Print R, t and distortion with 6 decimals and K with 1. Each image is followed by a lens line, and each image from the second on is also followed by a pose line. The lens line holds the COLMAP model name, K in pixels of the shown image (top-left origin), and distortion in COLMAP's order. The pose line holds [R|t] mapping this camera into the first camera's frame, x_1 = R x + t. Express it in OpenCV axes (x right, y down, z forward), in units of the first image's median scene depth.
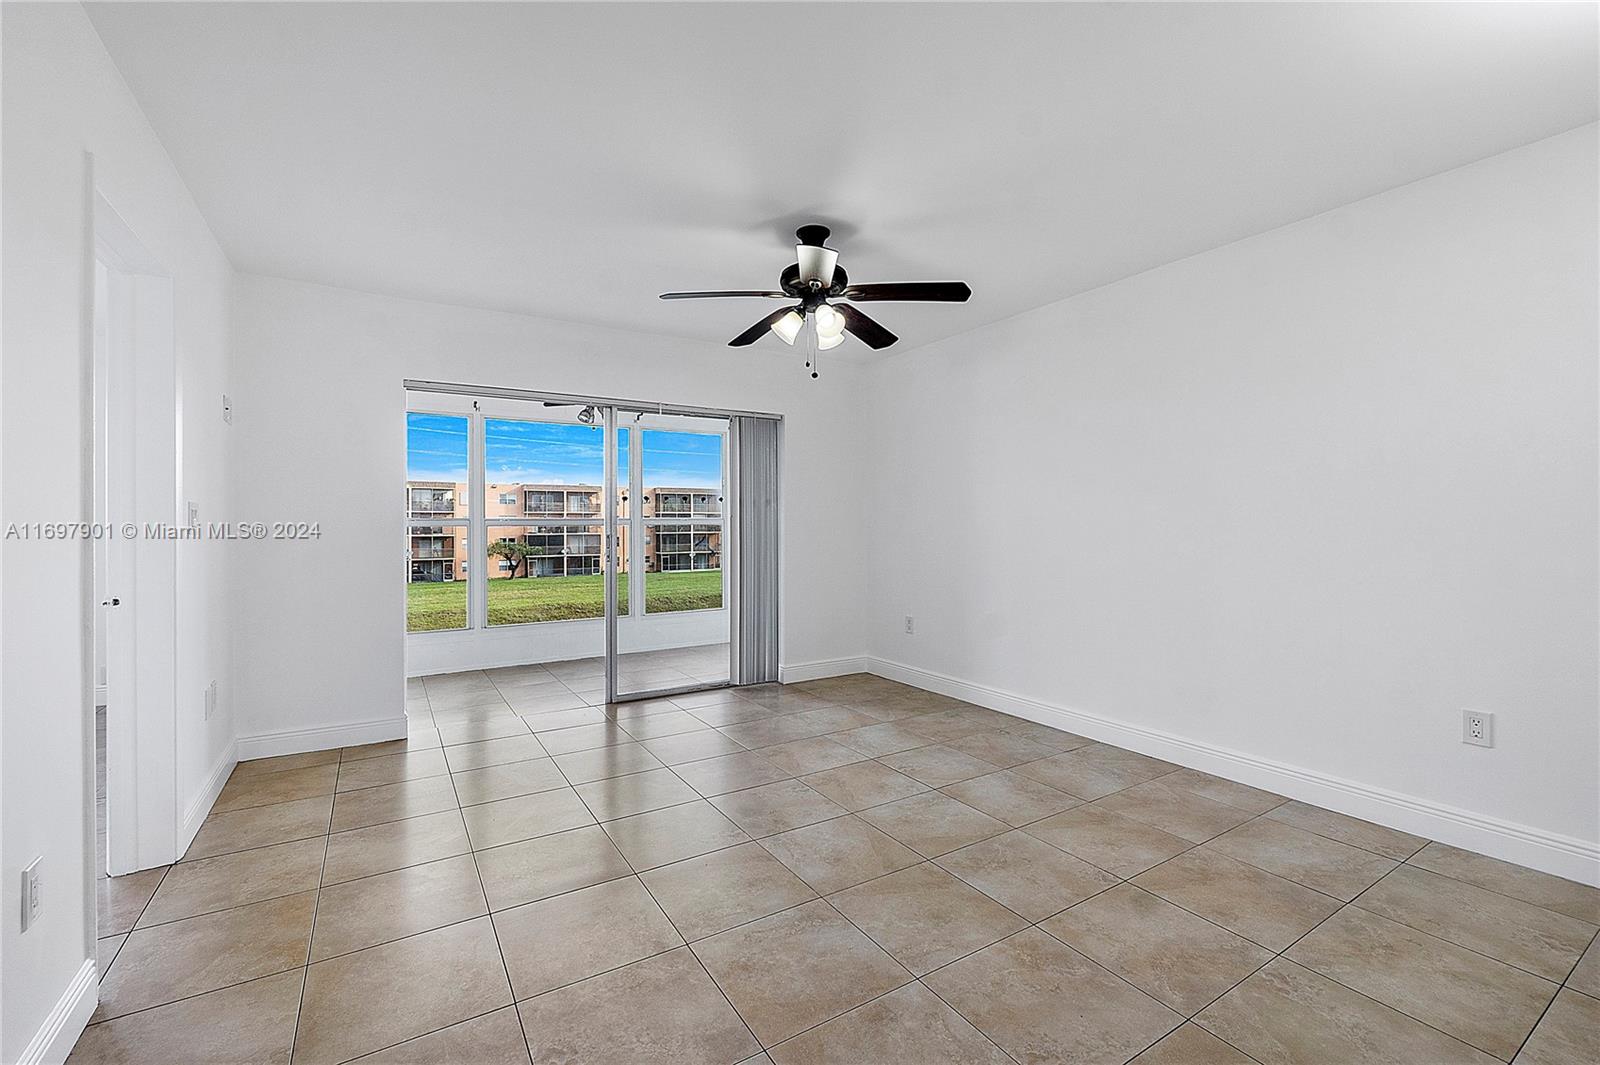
lens RADIAL K [[681.1, 0, 798.4], [0, 681.1, 527.0], [0, 0, 1]] dist [-0.002467, -0.000783]
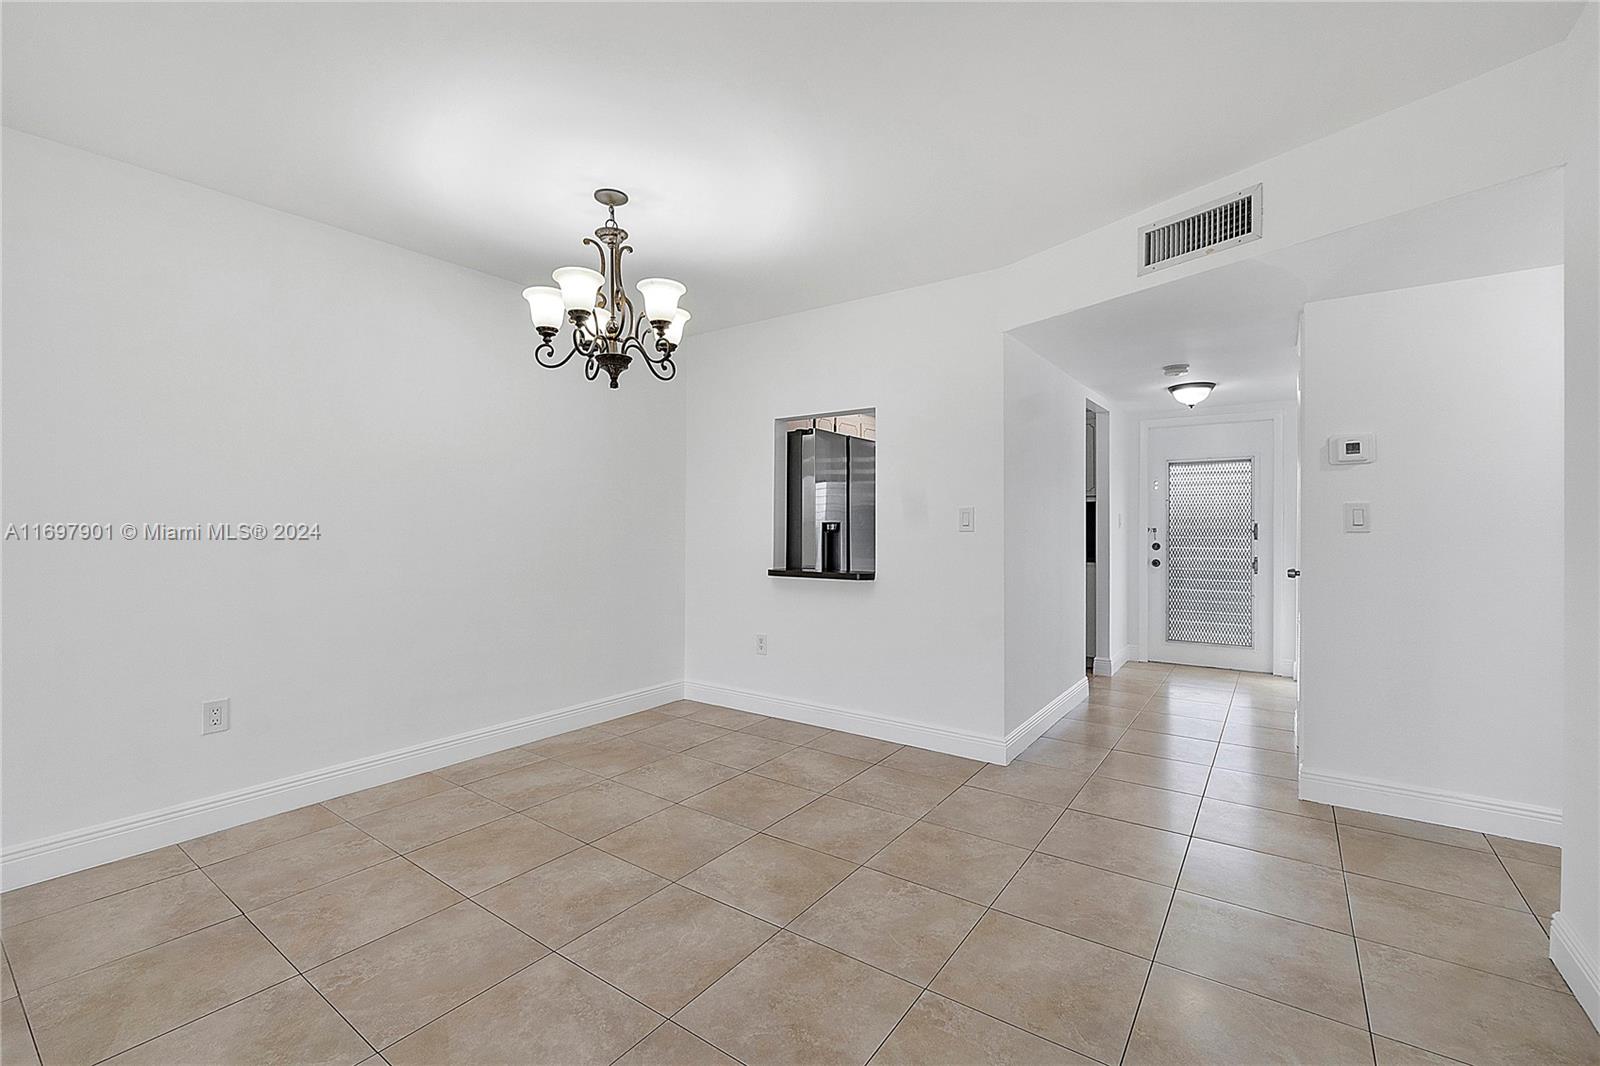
lens RADIAL K [[681.1, 0, 798.4], [0, 681.1, 527.5], [0, 0, 1]] dist [-0.002467, -0.000783]
pose [[-0.384089, 0.001777, 0.923295, -0.192519], [0.002816, 0.999996, -0.000753, 0.000573], [-0.923292, 0.002311, -0.384092, 0.307684]]
